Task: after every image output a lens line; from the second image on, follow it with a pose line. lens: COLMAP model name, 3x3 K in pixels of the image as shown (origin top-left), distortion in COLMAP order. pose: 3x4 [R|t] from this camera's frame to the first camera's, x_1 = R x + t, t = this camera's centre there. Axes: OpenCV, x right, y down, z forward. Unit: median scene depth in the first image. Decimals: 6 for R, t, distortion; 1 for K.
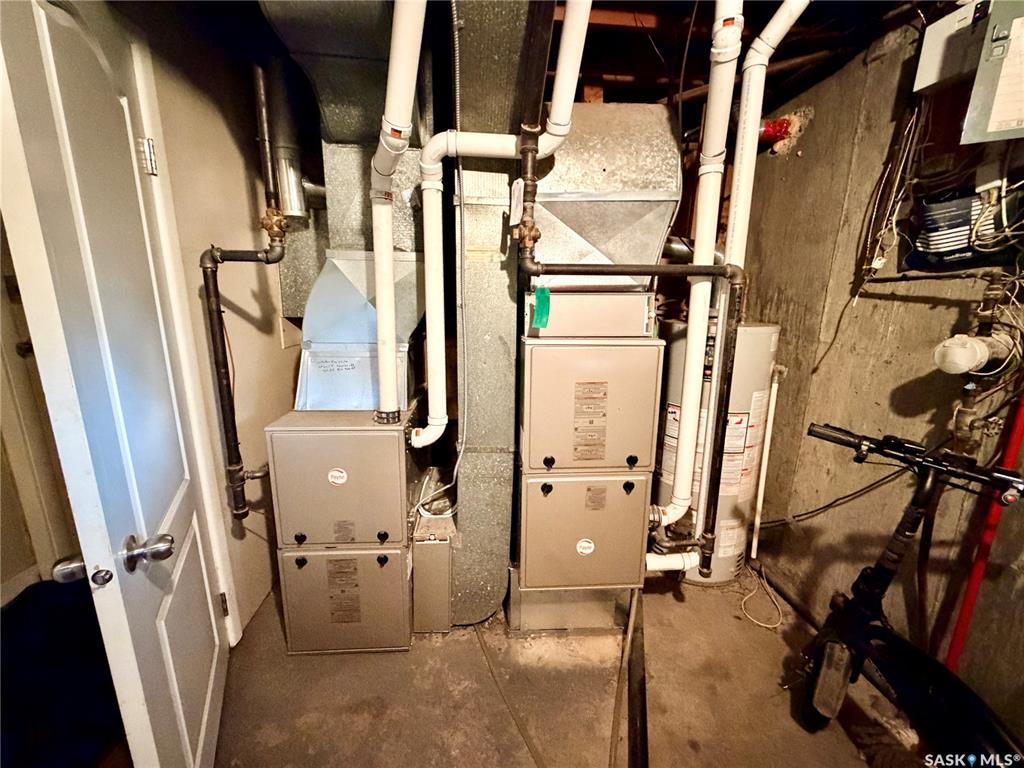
lens RADIAL K [[408.5, 0, 510.6], [0, 408.5, 384.8], [0, 0, 1]] dist [-0.002388, 0.000275]
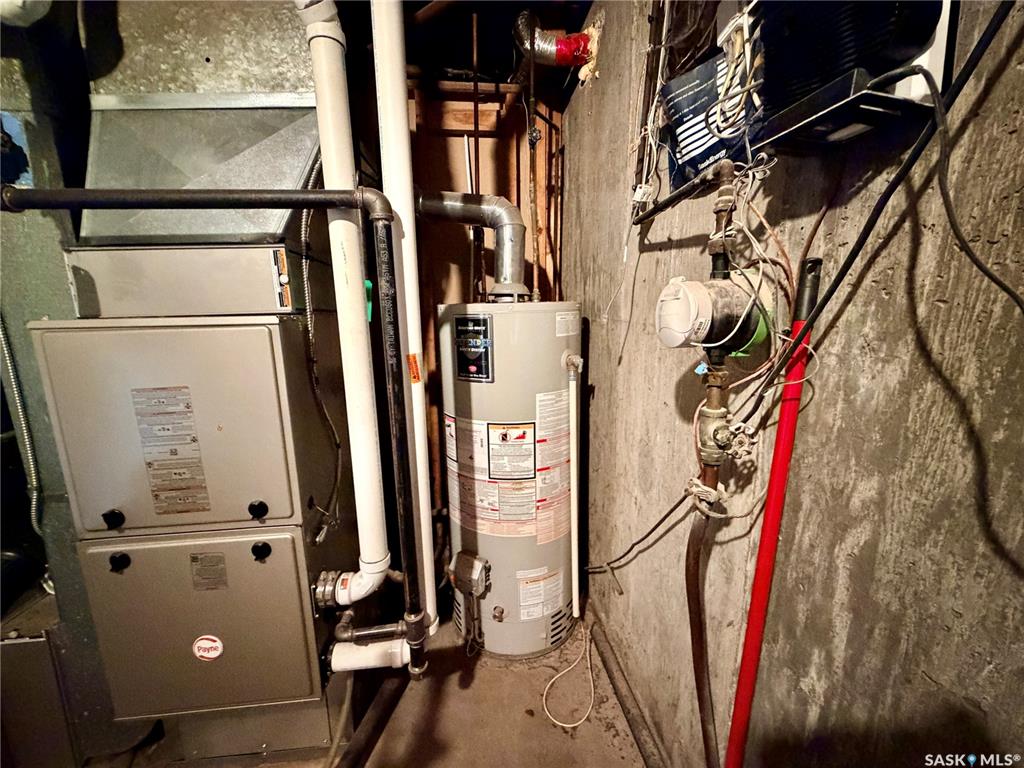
lens RADIAL K [[408.5, 0, 511.7], [0, 408.5, 384.5], [0, 0, 1]] dist [-0.002388, 0.000275]
pose [[0.998939, -0.037045, 0.027355, 0.651651], [0.037740, 0.998966, -0.025351, 0.022358], [-0.026387, 0.026356, 0.999304, 0.342658]]
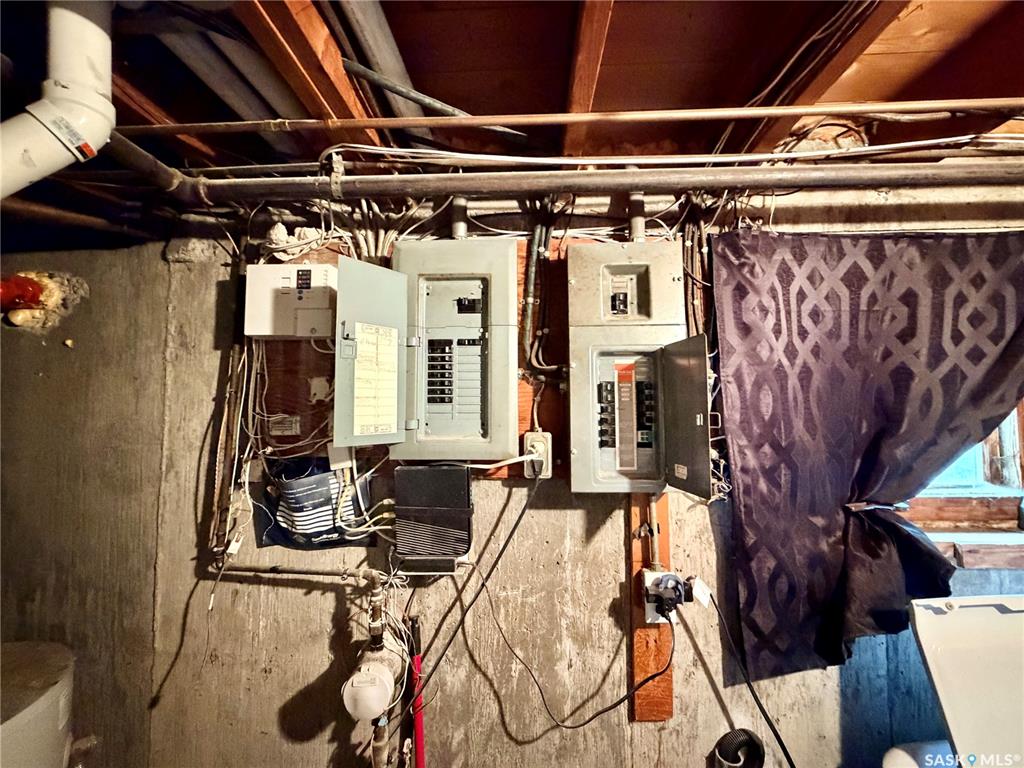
lens RADIAL K [[408.5, 0, 516.5], [0, 408.5, 386.4], [0, 0, 1]] dist [-0.002388, 0.000275]
pose [[0.143191, 0.034313, 0.989100, 0.262143], [0.219165, 0.973487, -0.065499, -0.406662], [-0.965123, 0.226155, 0.131875, 0.371042]]
